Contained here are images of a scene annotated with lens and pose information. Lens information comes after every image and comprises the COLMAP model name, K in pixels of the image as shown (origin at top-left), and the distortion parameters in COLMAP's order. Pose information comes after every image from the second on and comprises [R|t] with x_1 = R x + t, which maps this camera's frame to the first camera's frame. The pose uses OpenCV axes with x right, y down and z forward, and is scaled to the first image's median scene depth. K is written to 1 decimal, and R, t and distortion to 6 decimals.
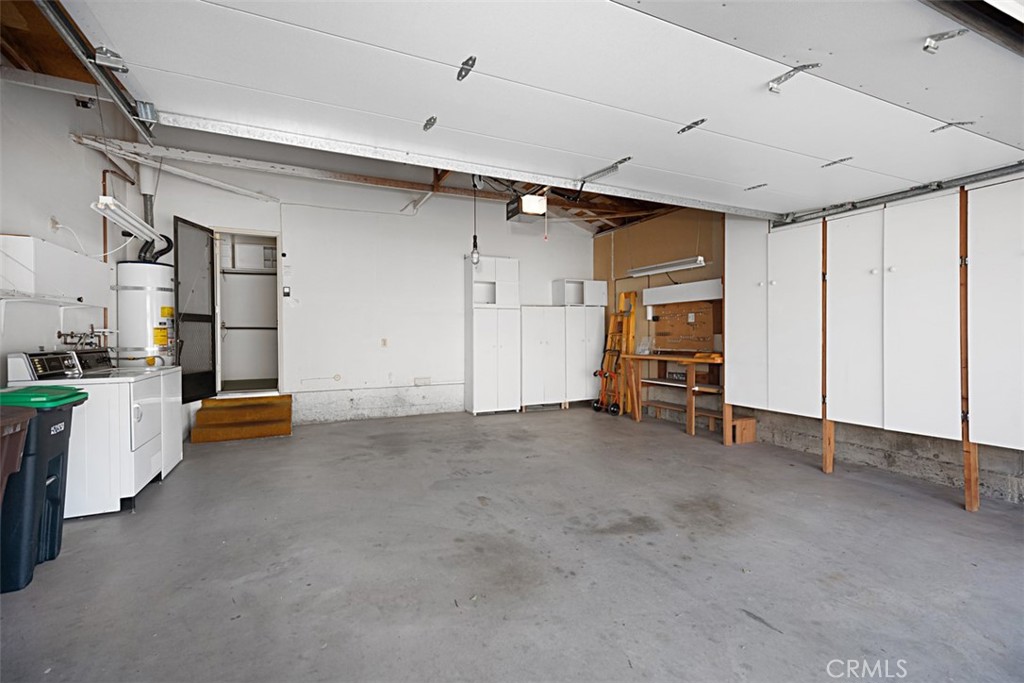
lens RADIAL K [[466.0, 0, 510.4], [0, 466.0, 339.2], [0, 0, 1]] dist [-0.000615, -0.000046]
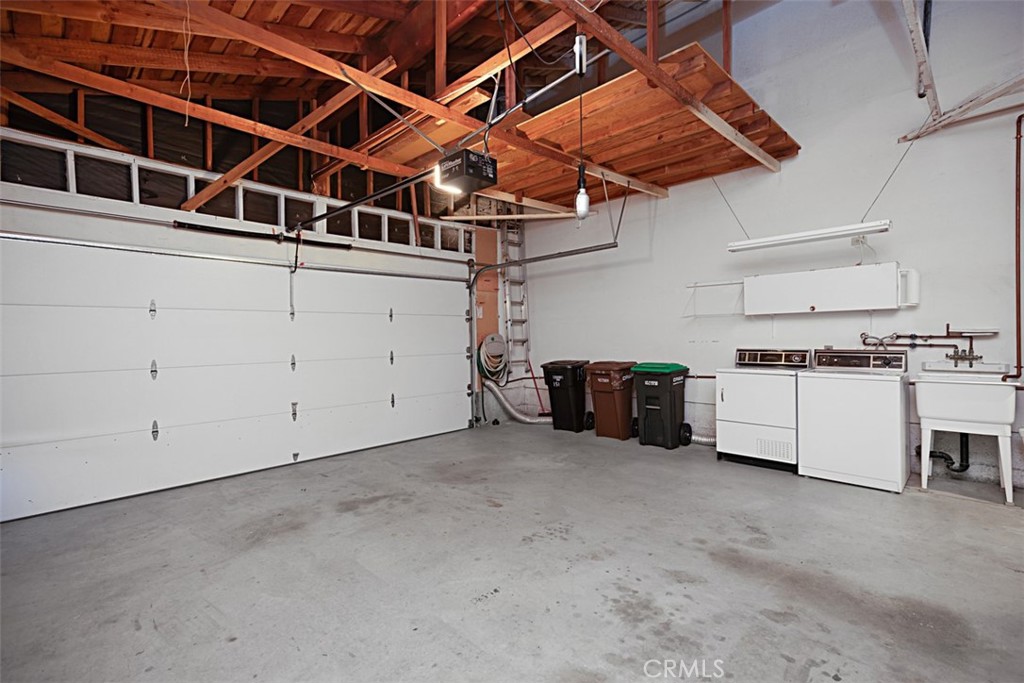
lens RADIAL K [[466.0, 0, 512.8], [0, 466.0, 339.3], [0, 0, 1]] dist [-0.000615, -0.000046]
pose [[-0.940243, 0.022552, -0.339757, 0.281566], [0.018017, 0.999702, 0.016499, -0.046195], [0.340027, 0.009391, -0.940369, 2.235455]]
